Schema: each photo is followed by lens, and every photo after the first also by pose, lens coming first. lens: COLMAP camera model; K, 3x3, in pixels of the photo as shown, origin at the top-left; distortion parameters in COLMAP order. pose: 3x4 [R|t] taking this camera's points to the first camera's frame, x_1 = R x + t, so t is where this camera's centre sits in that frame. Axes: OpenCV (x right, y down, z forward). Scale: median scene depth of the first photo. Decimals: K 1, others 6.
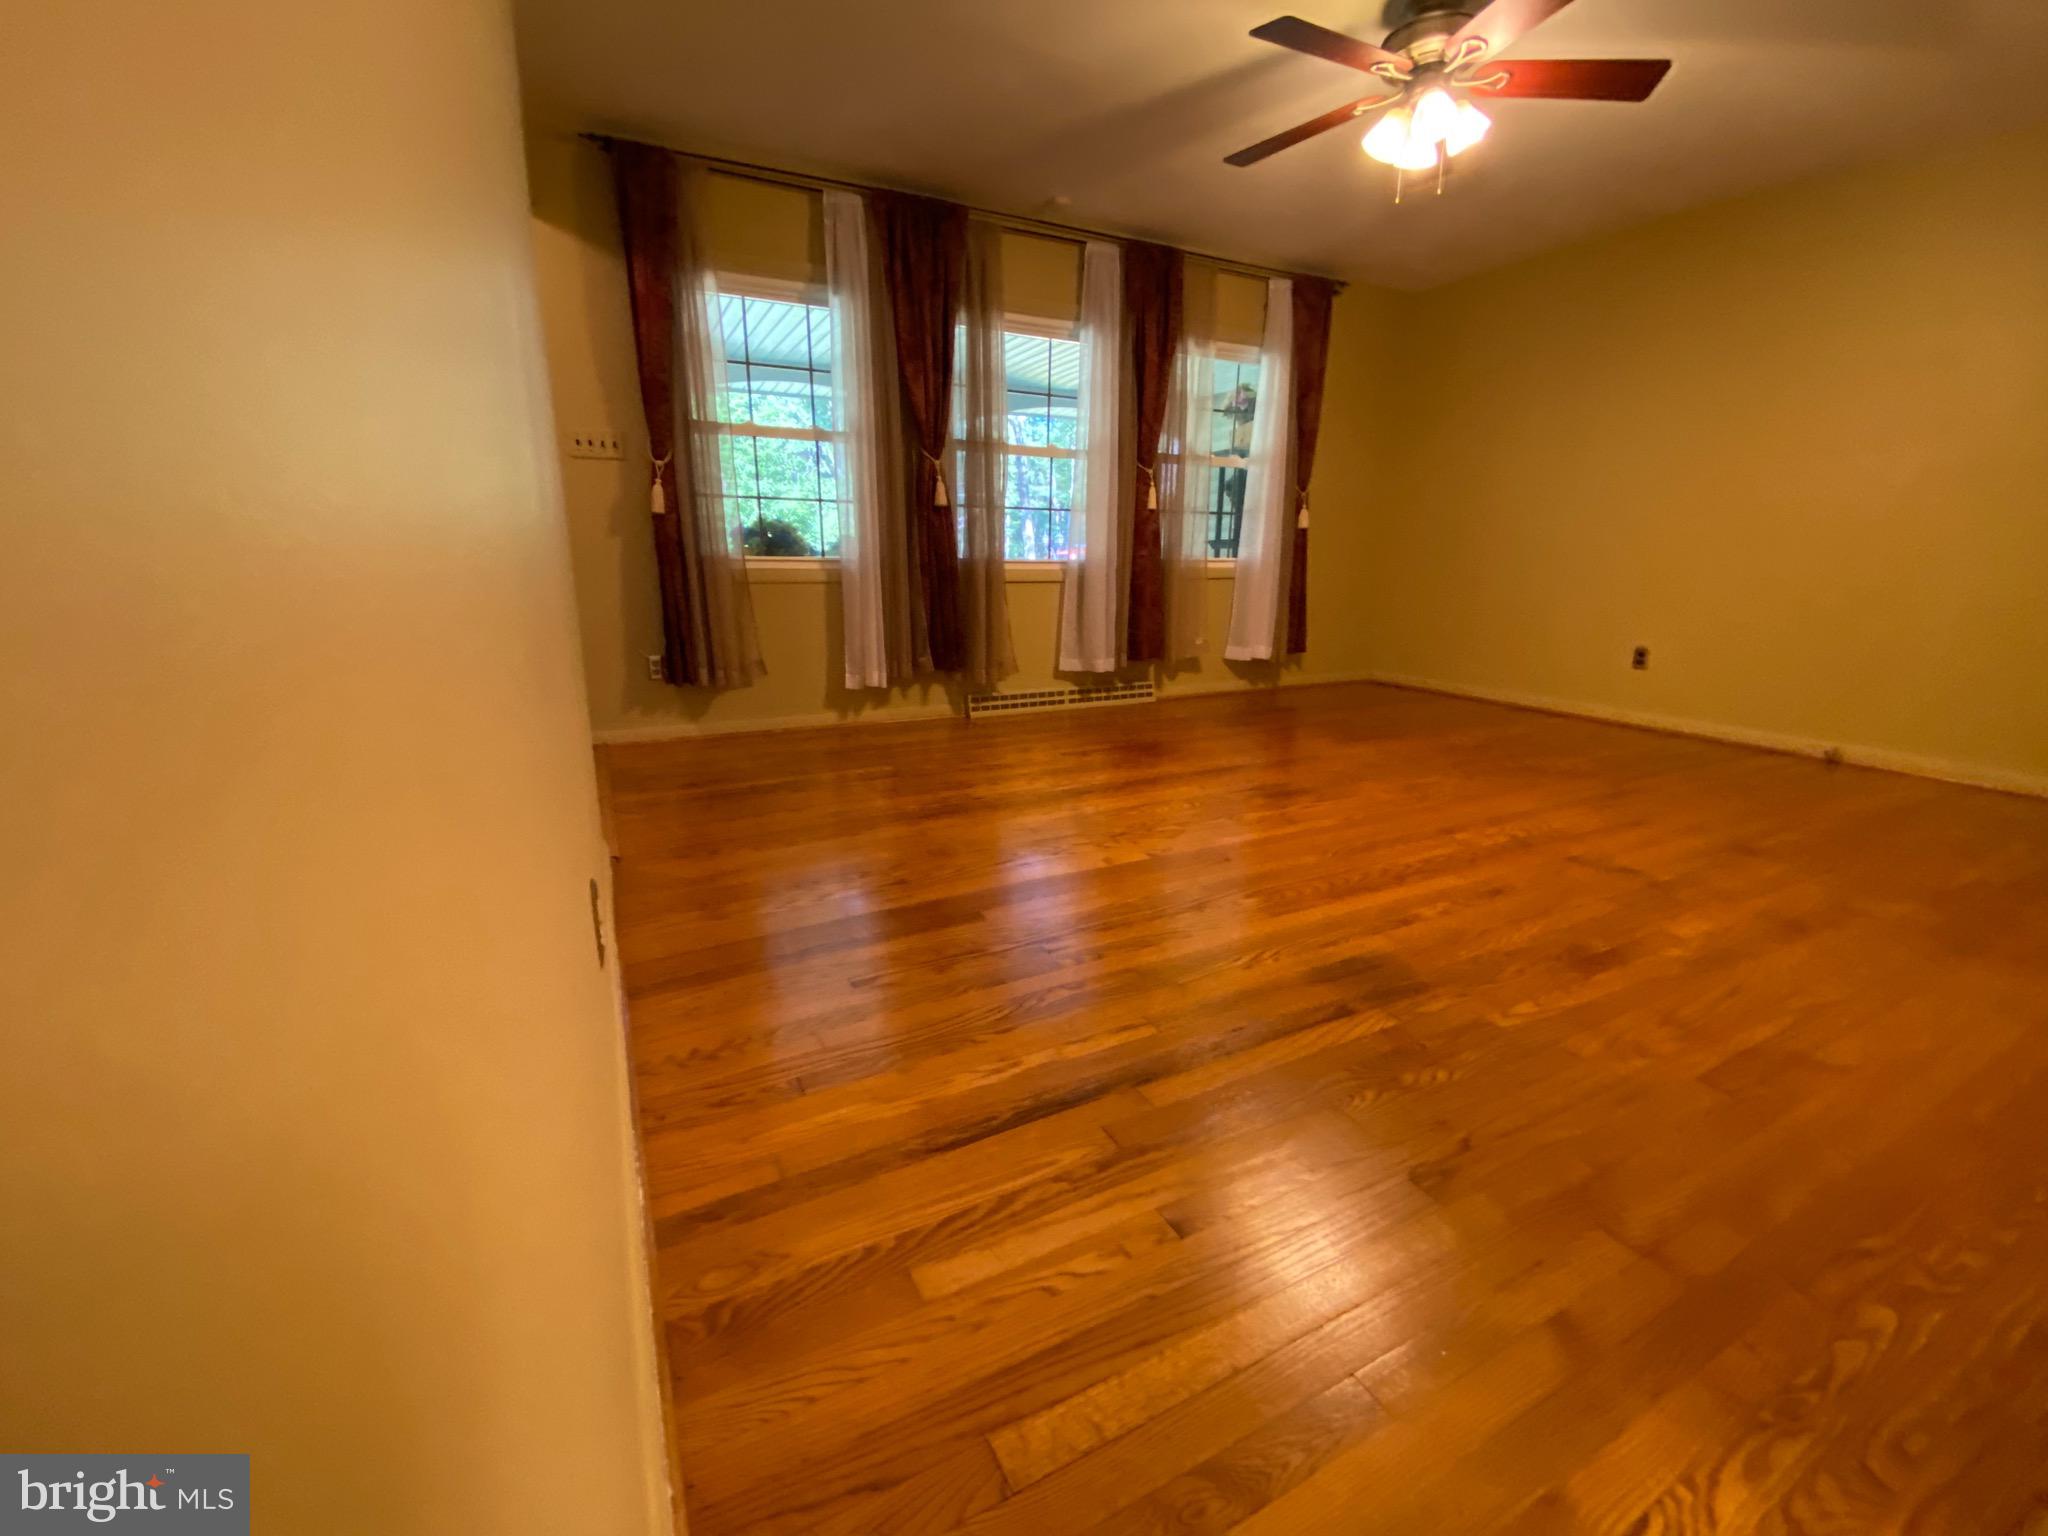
lens RADIAL K [[844.6, 0, 1033.9], [0, 844.6, 758.8], [0, 0, 1]] dist [0.007310, -0.000122]
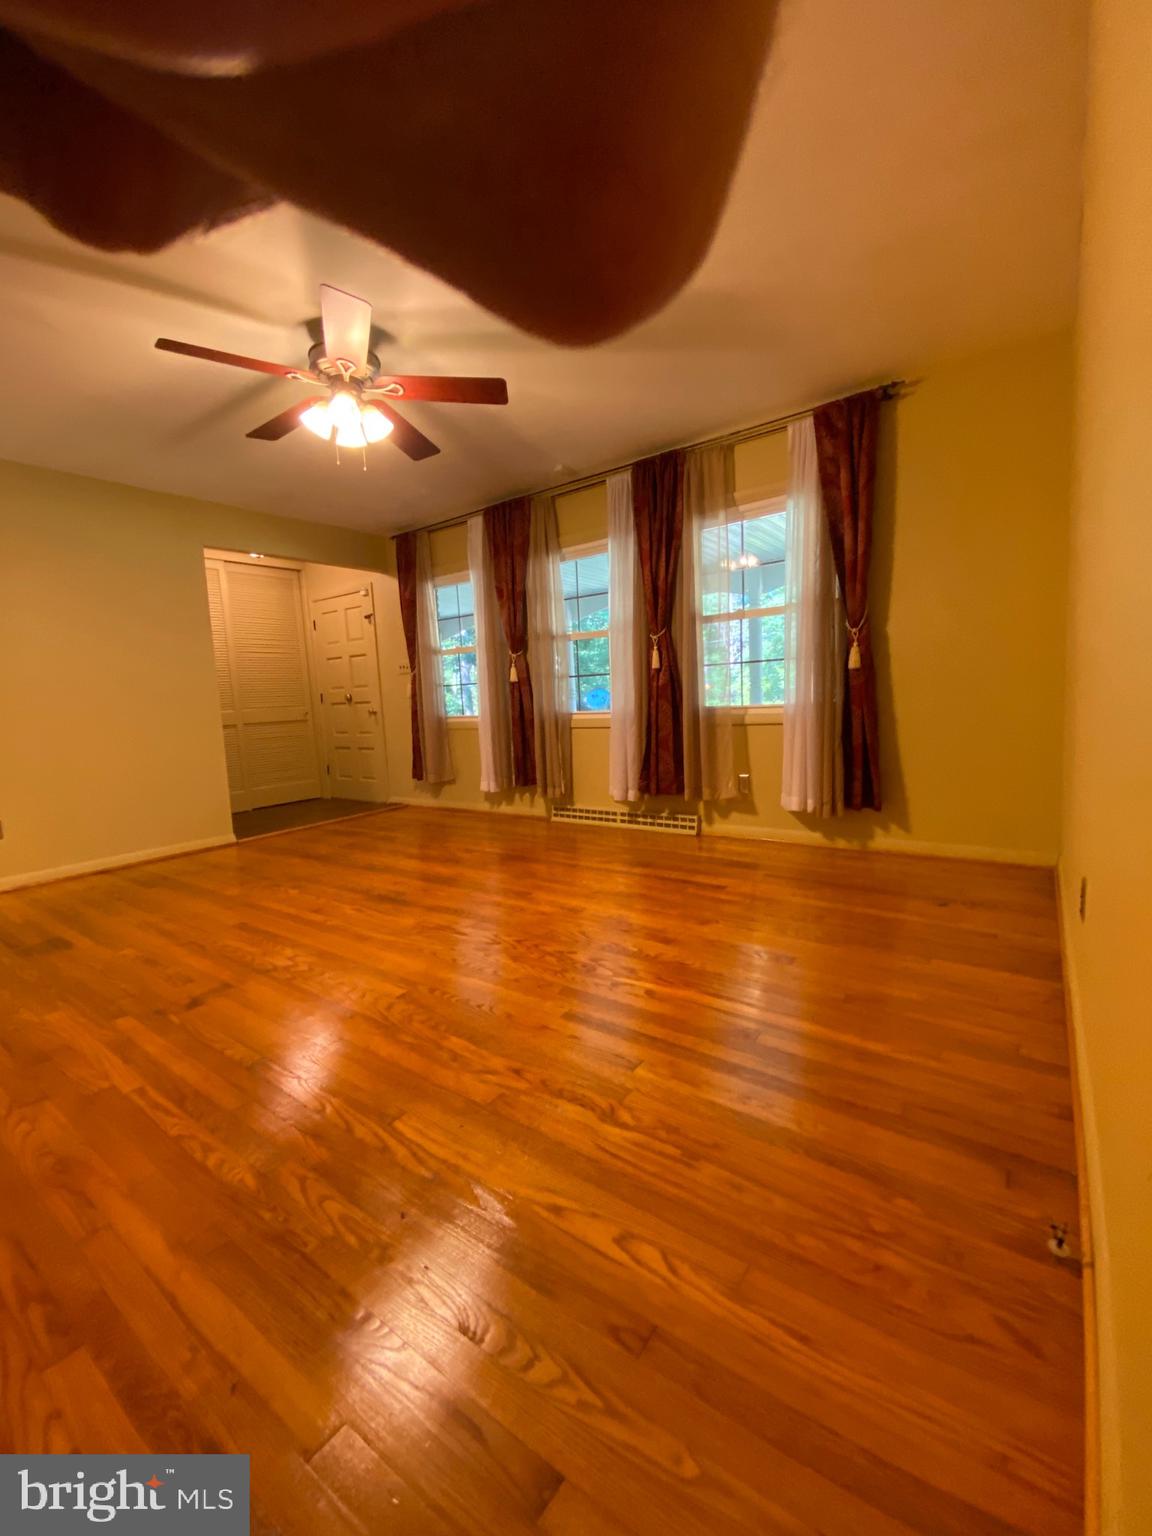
lens RADIAL K [[633.4, 0, 582.6], [0, 633.4, 769.9], [0, 0, 1]] dist [0.007310, -0.000122]
pose [[0.444346, 0.081374, -0.892152, 0.875131], [-0.155524, 0.987751, 0.012633, -0.150034], [0.882252, 0.133138, 0.451558, 0.521536]]
